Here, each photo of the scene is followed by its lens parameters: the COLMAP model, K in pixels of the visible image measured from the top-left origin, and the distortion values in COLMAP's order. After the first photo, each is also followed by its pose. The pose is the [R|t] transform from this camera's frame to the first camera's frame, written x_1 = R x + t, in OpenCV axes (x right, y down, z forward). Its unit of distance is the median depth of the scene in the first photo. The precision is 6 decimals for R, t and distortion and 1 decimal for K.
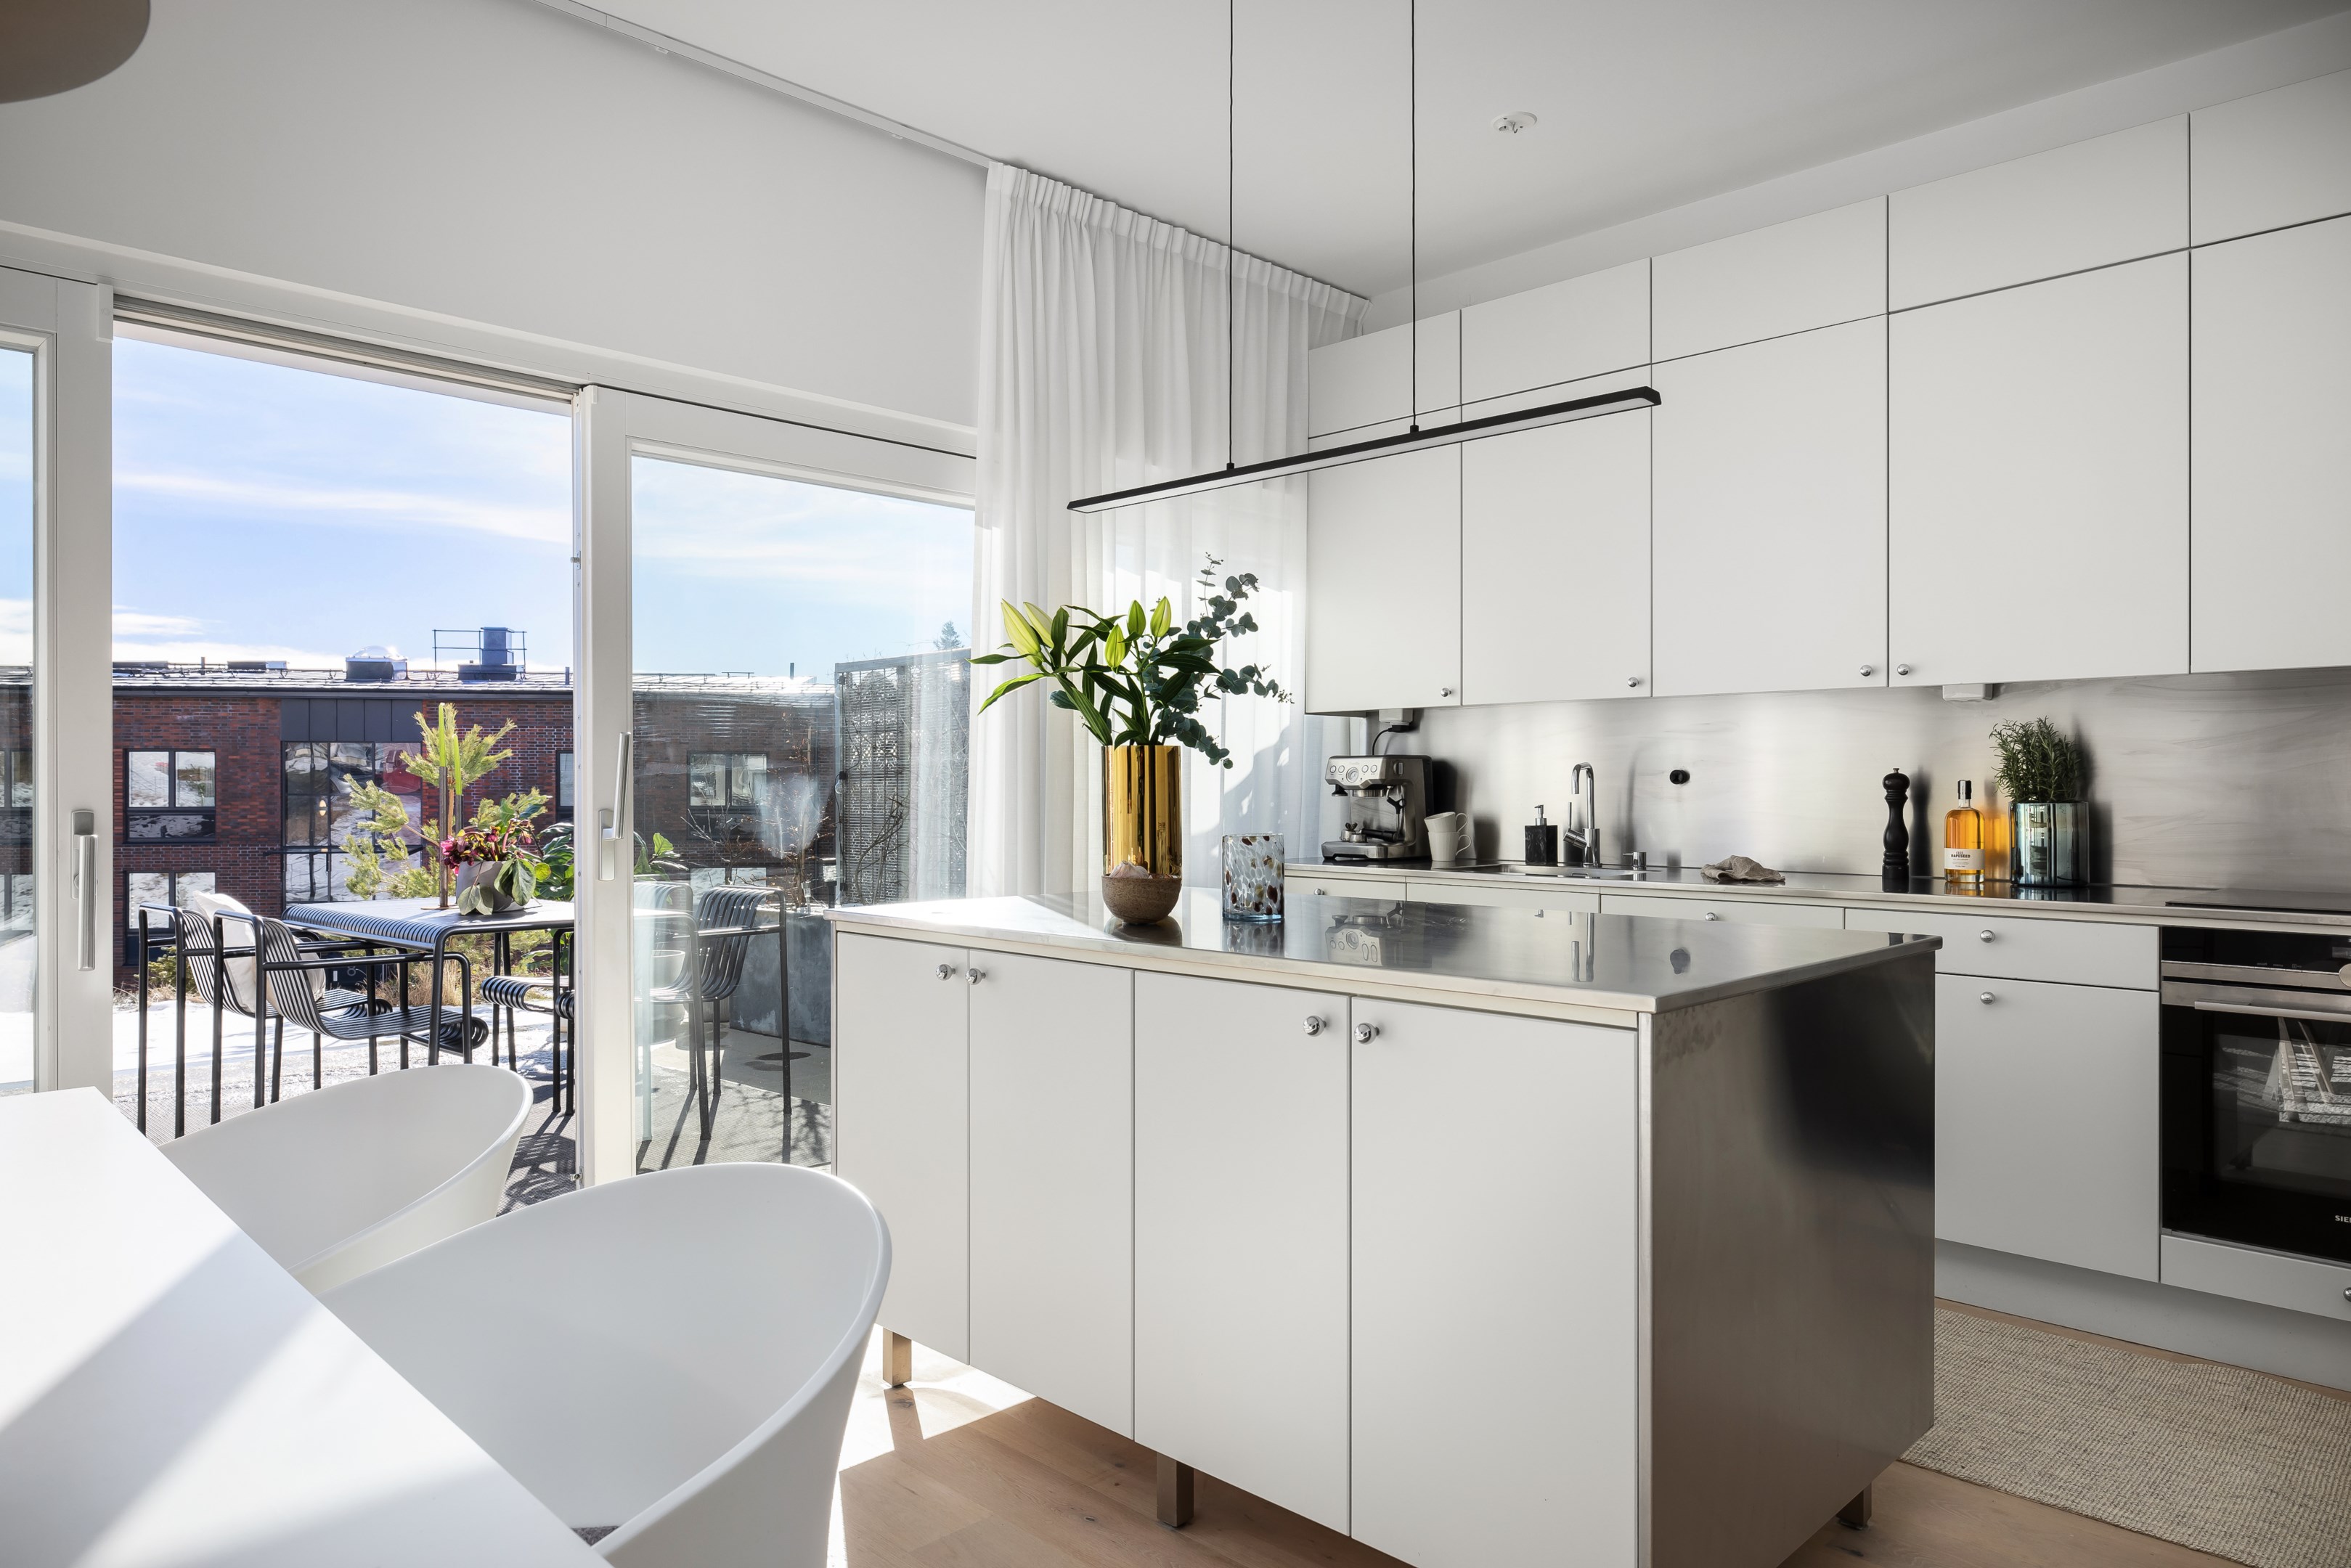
lens RADIAL K [[1494.1, 0, 1175.6], [0, 1494.1, 784.7], [0, 0, 1]] dist [-0.001497, -0.000188]
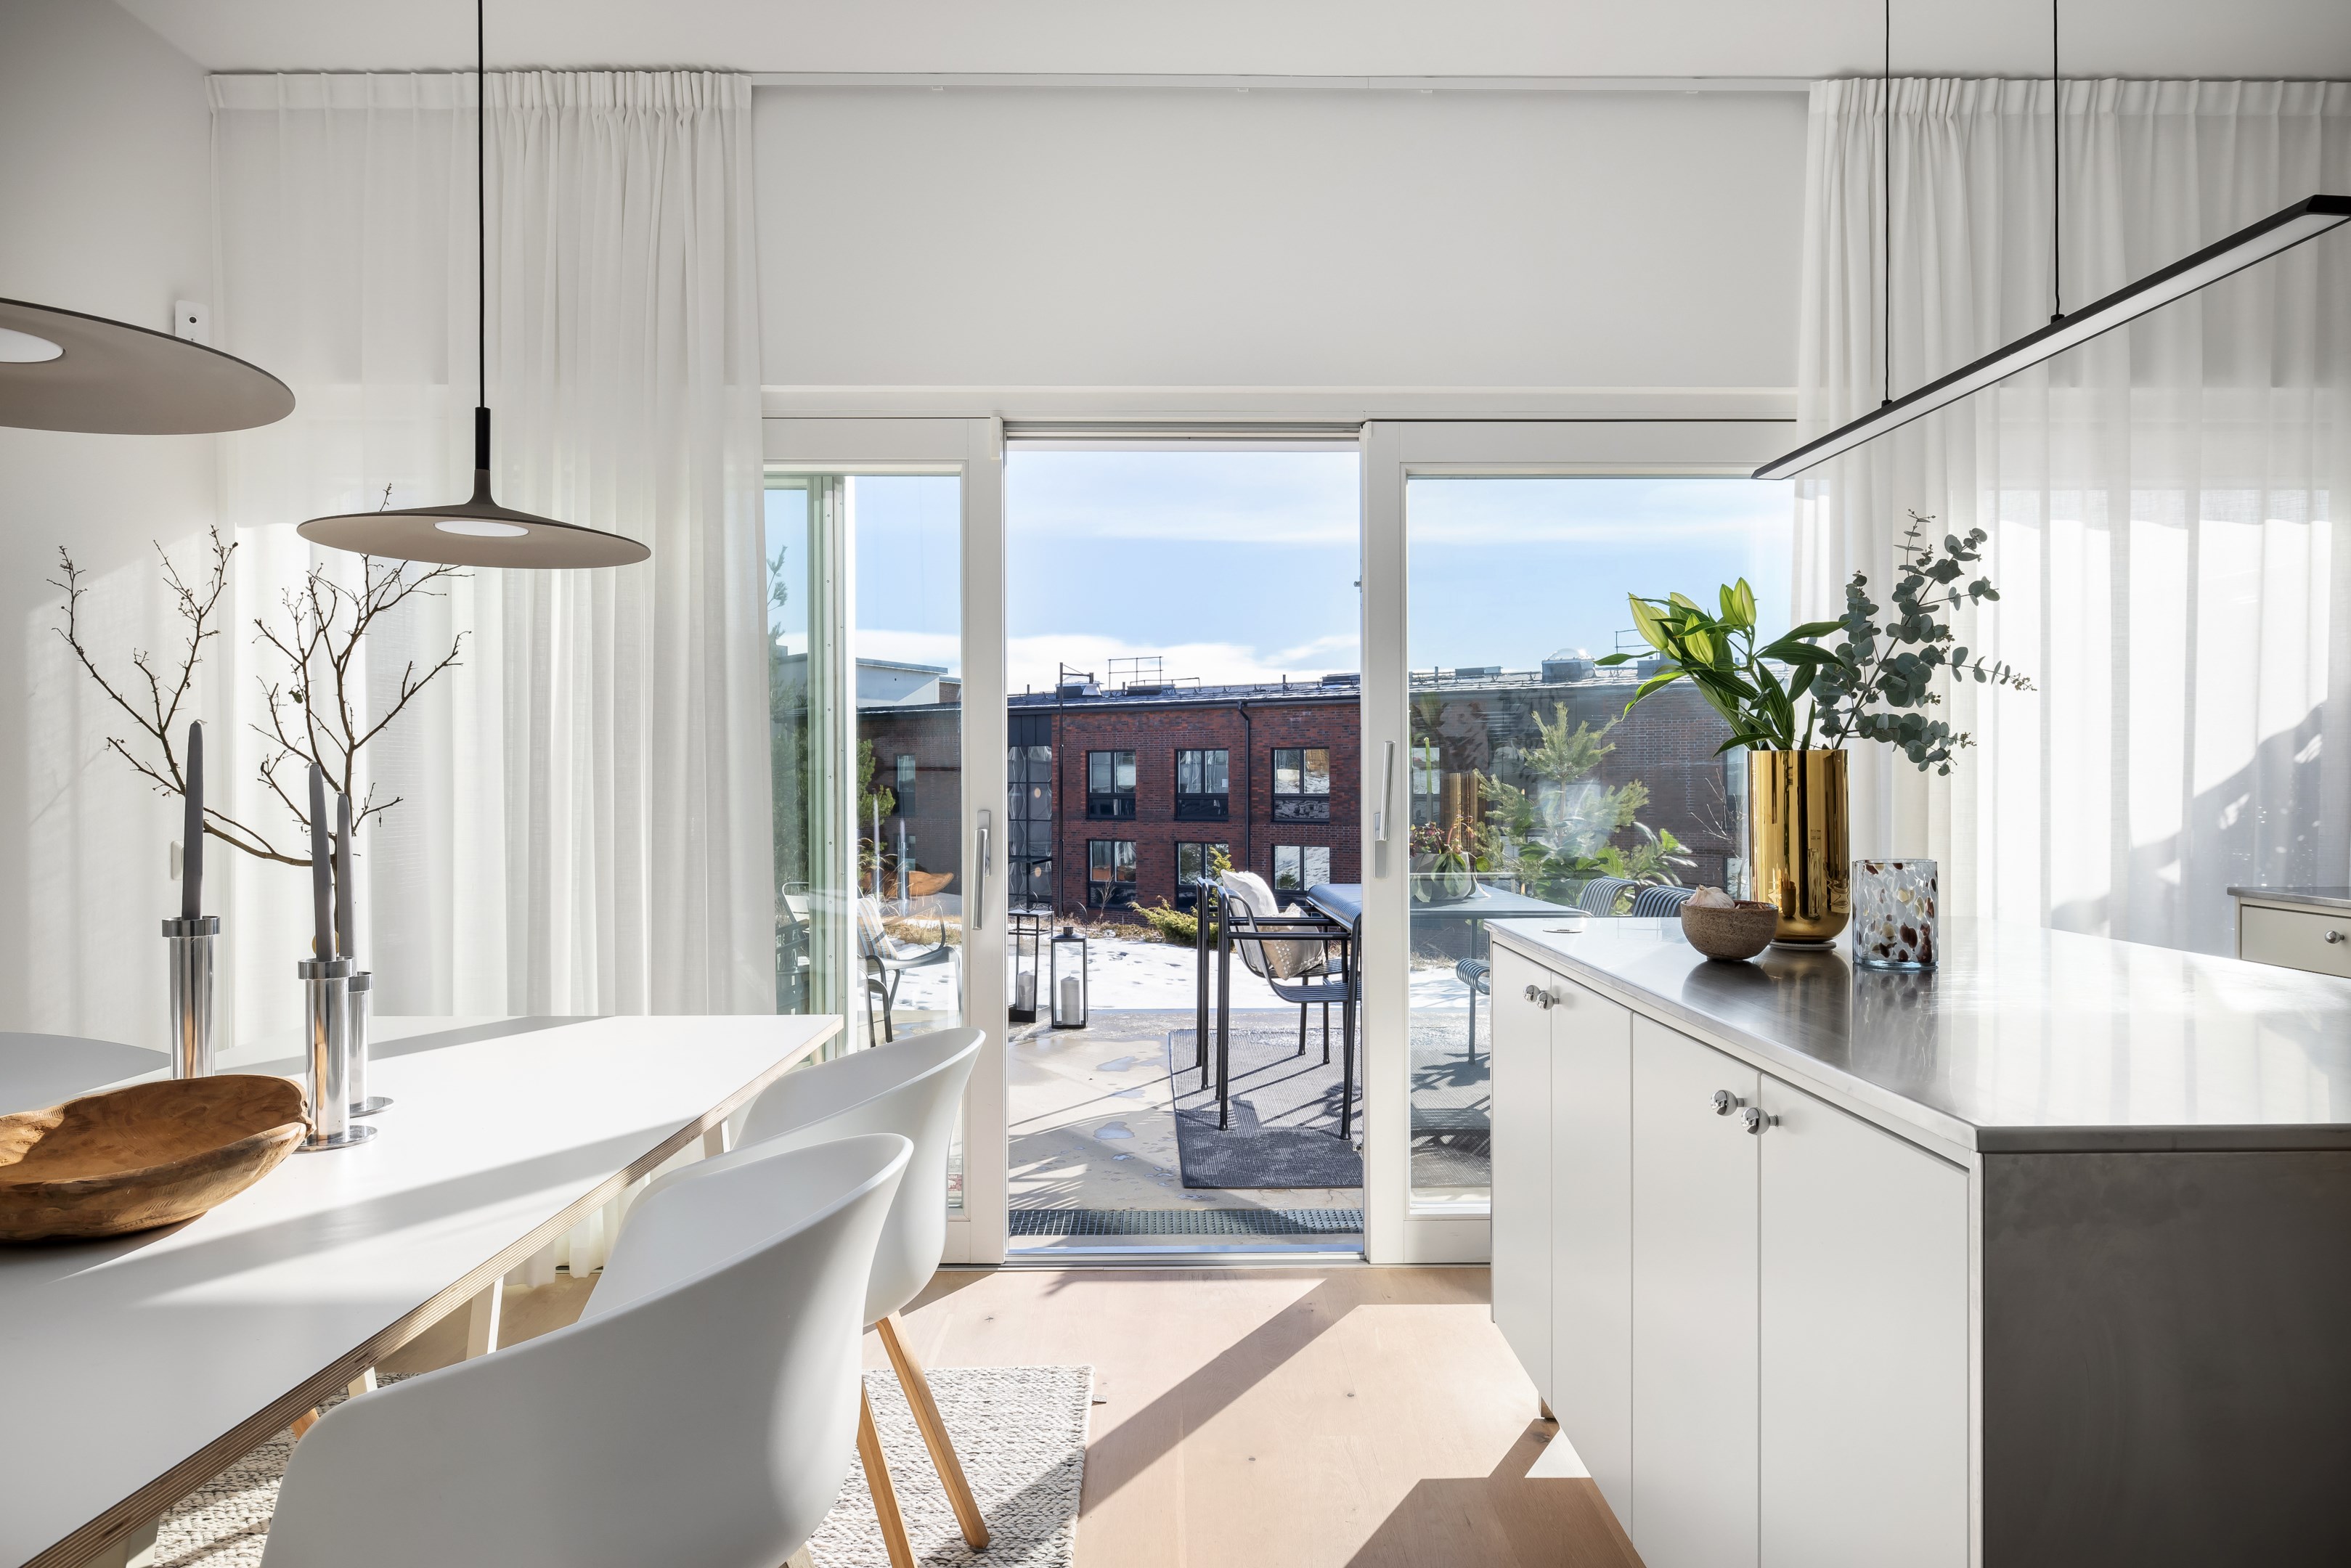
lens RADIAL K [[1494.1, 0, 1188.4], [0, 1494.1, 782.8], [0, 0, 1]] dist [-0.001497, -0.000188]
pose [[0.718335, 0.001140, -0.695696, 0.231788], [0.003924, 0.999976, 0.005689, -0.009853], [0.695686, -0.006817, 0.718313, 0.109825]]
